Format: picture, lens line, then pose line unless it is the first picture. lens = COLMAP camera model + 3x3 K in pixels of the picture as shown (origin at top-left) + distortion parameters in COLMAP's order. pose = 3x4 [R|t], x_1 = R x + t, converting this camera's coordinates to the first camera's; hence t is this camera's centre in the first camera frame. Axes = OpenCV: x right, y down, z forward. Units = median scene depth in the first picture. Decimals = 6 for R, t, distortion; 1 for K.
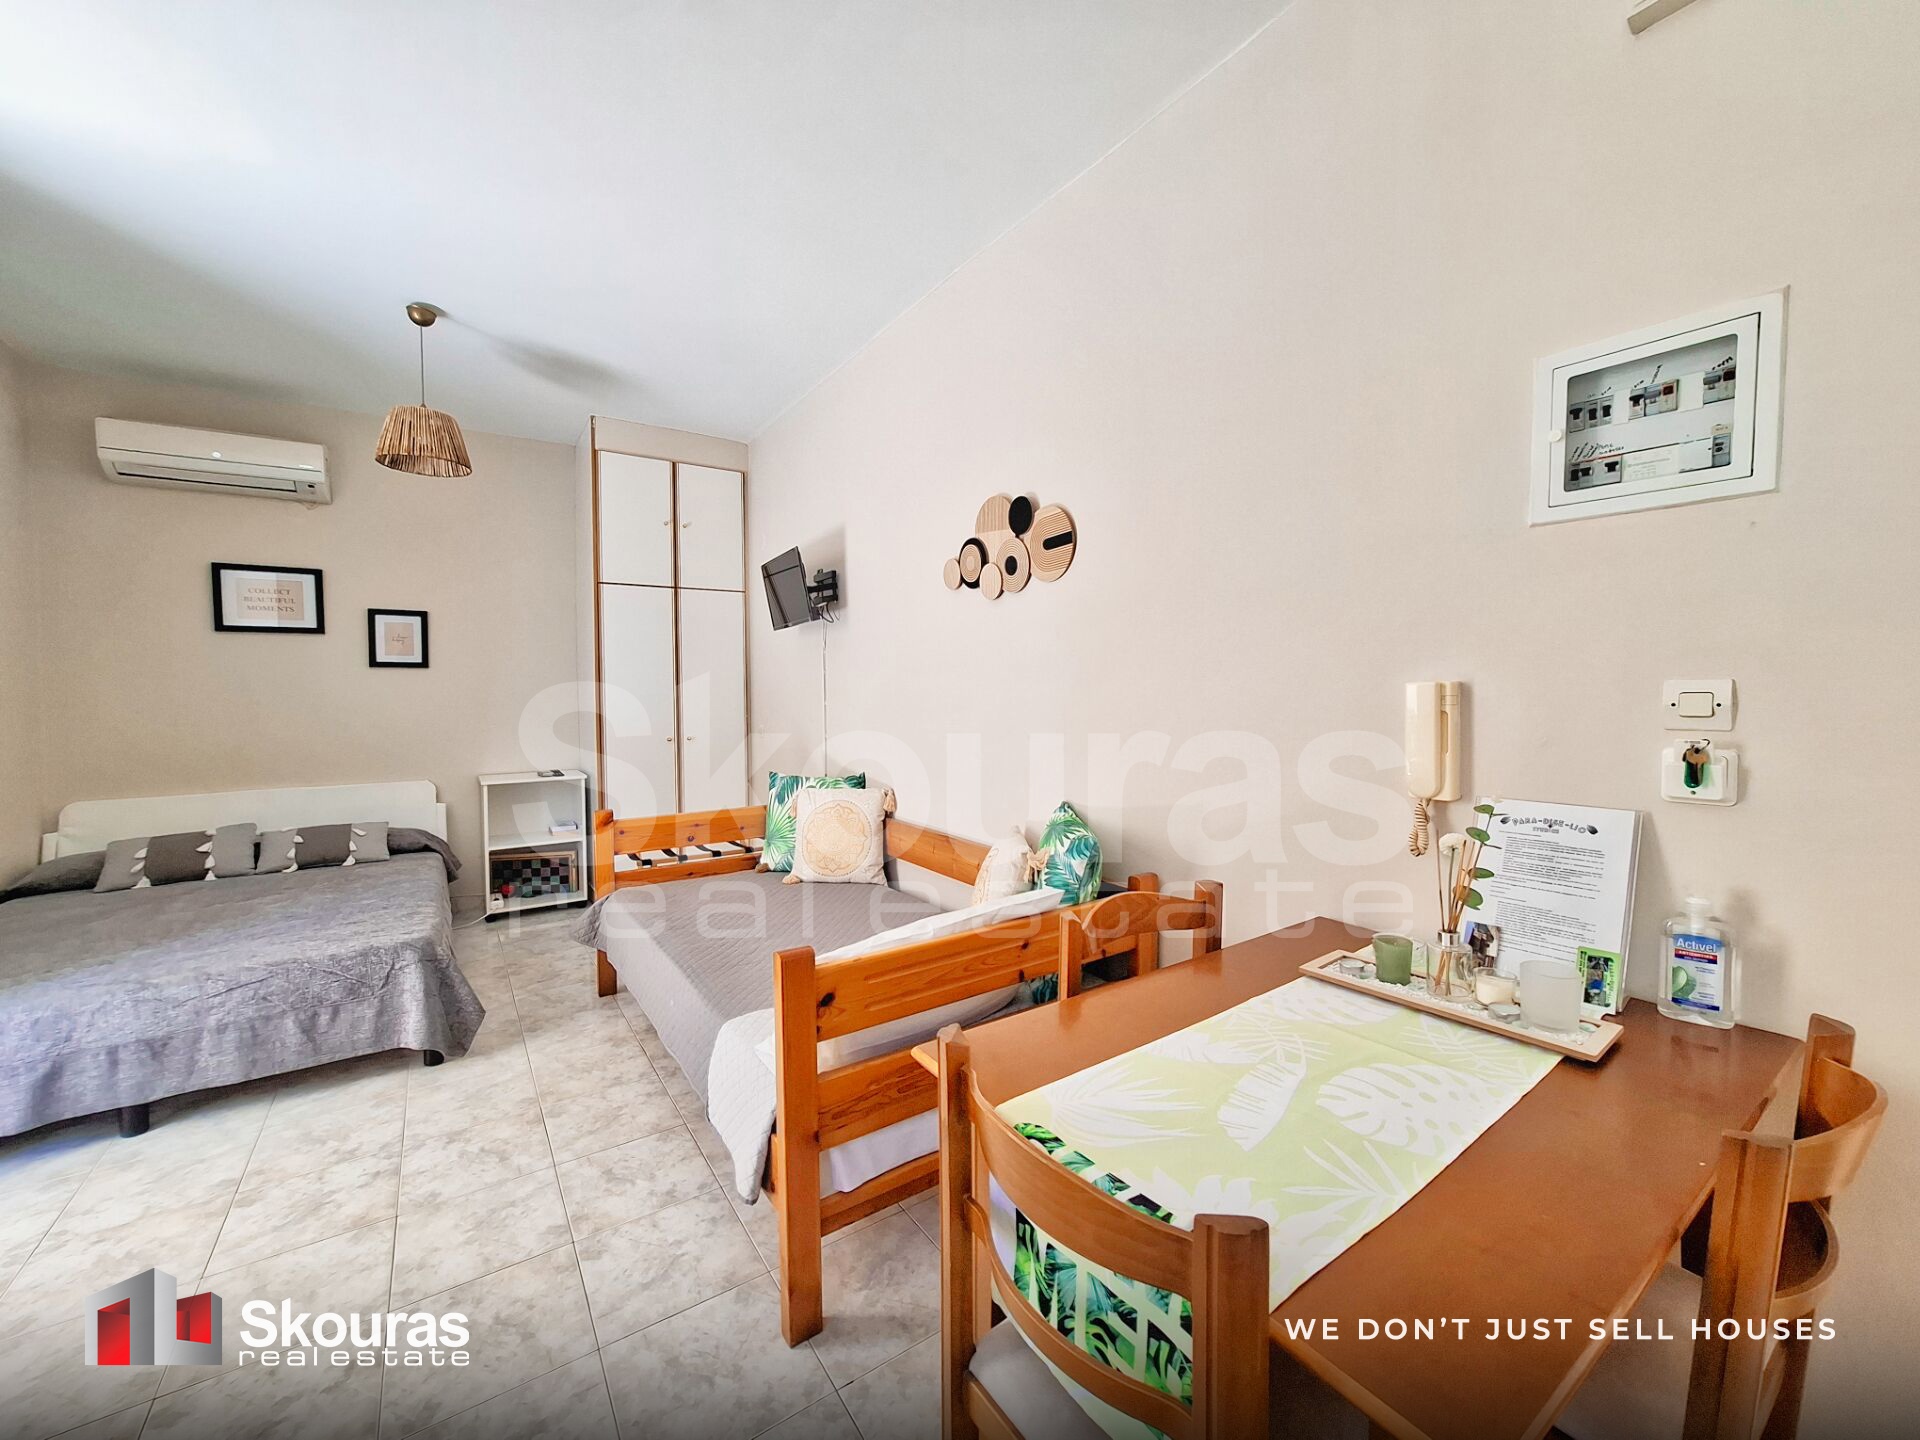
lens RADIAL K [[756.2, 0, 963.0], [0, 756.2, 715.0], [0, 0, 1]] dist [-0.010948, 0.002731]
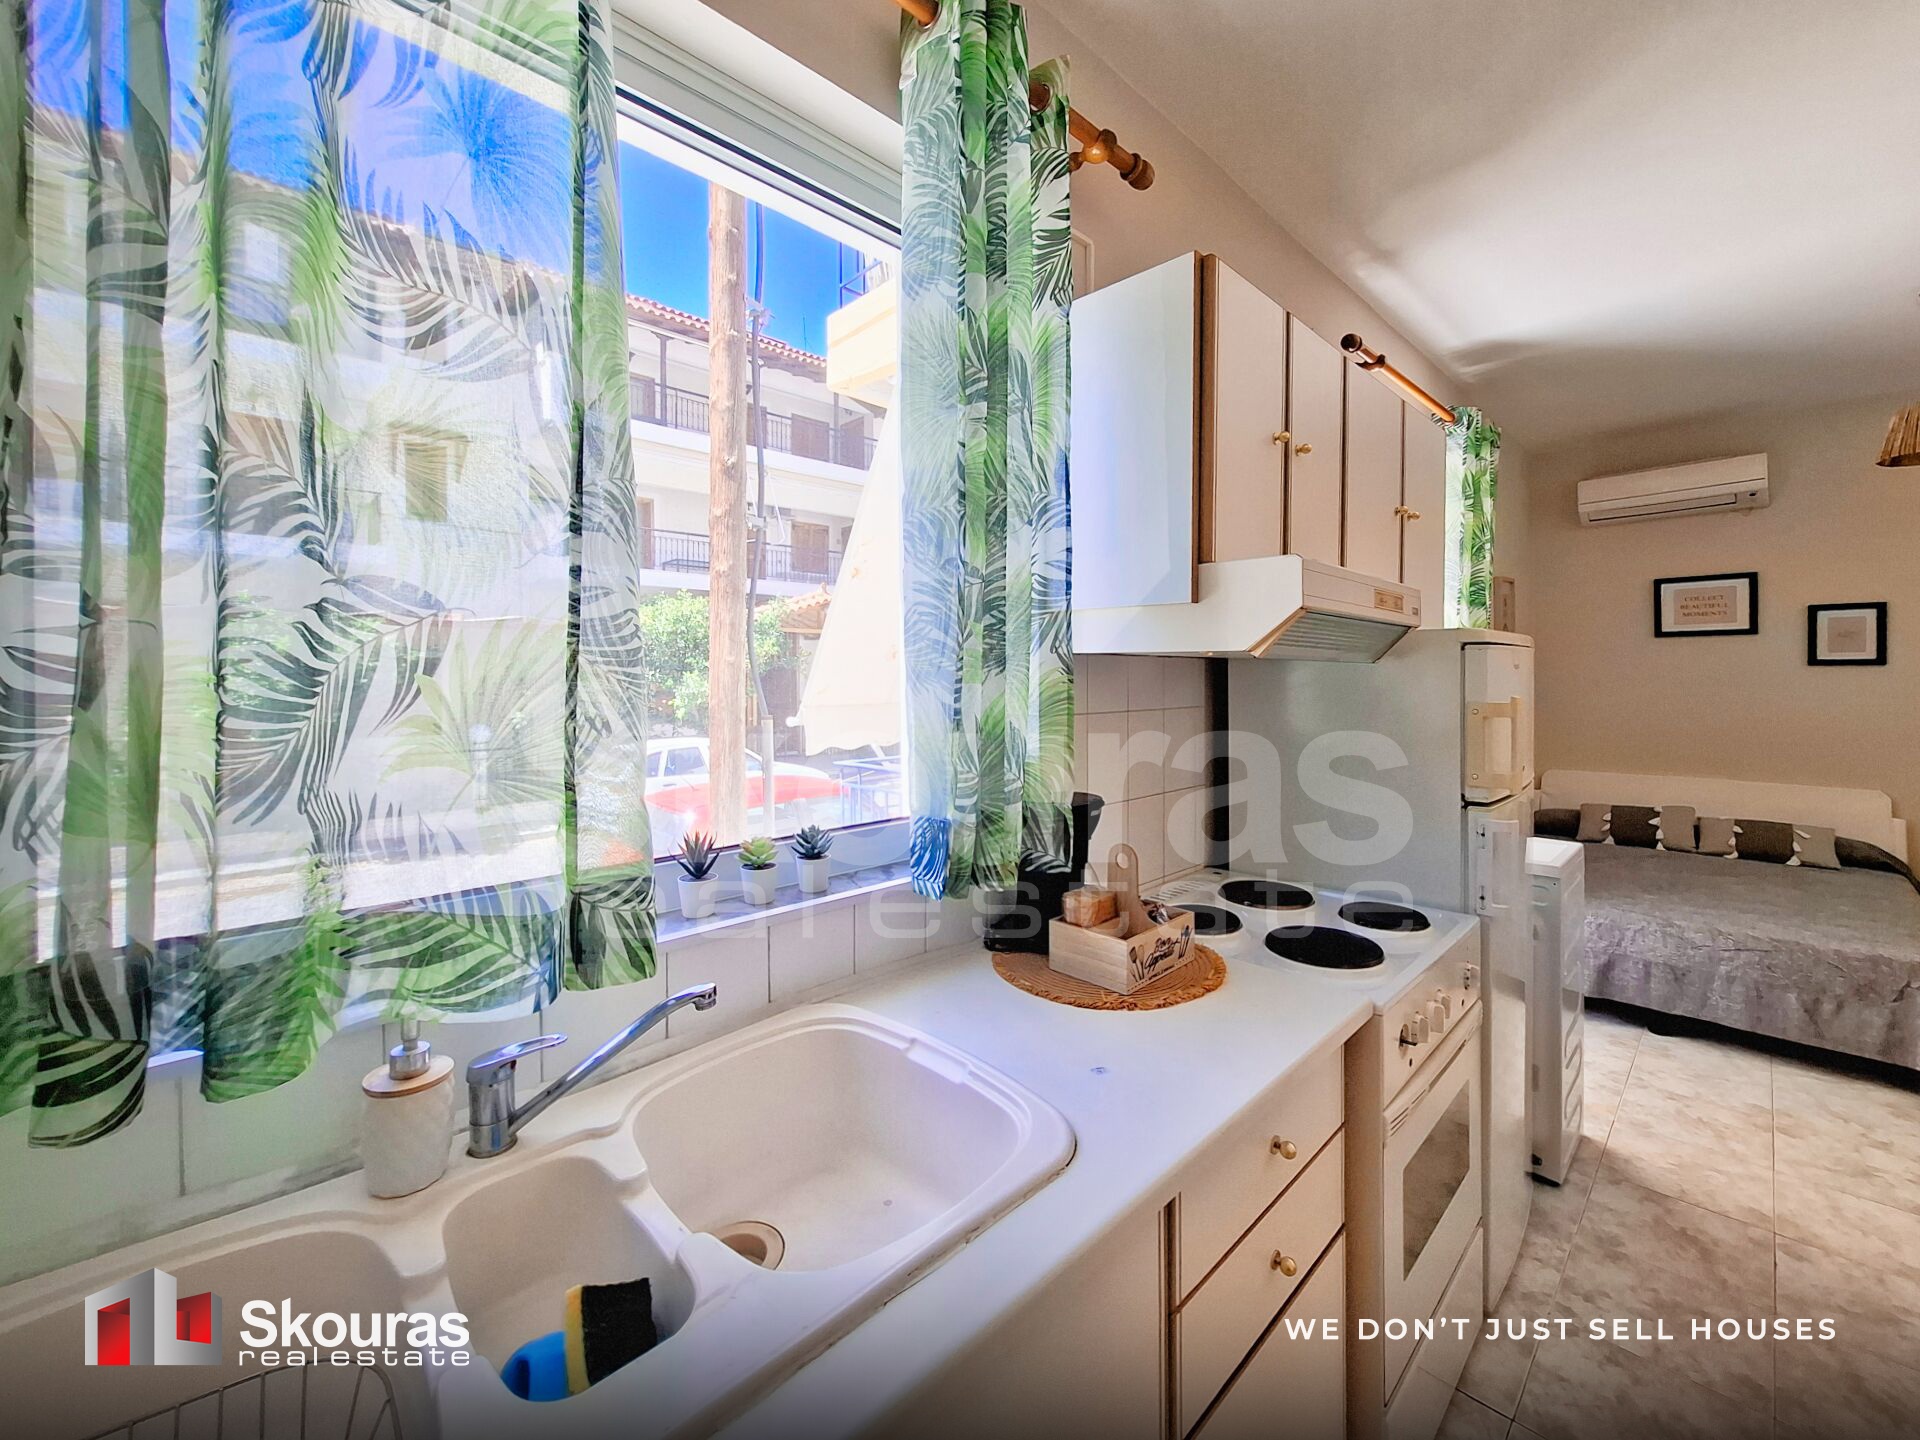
lens RADIAL K [[774.7, 0, 964.5], [0, 774.7, 676.8], [0, 0, 1]] dist [-0.002708, 0.000065]
pose [[0.162265, 0.007021, -0.986722, 0.024736], [-0.030103, 0.999544, 0.002162, -0.025249], [0.986288, 0.029352, 0.162403, -0.323913]]
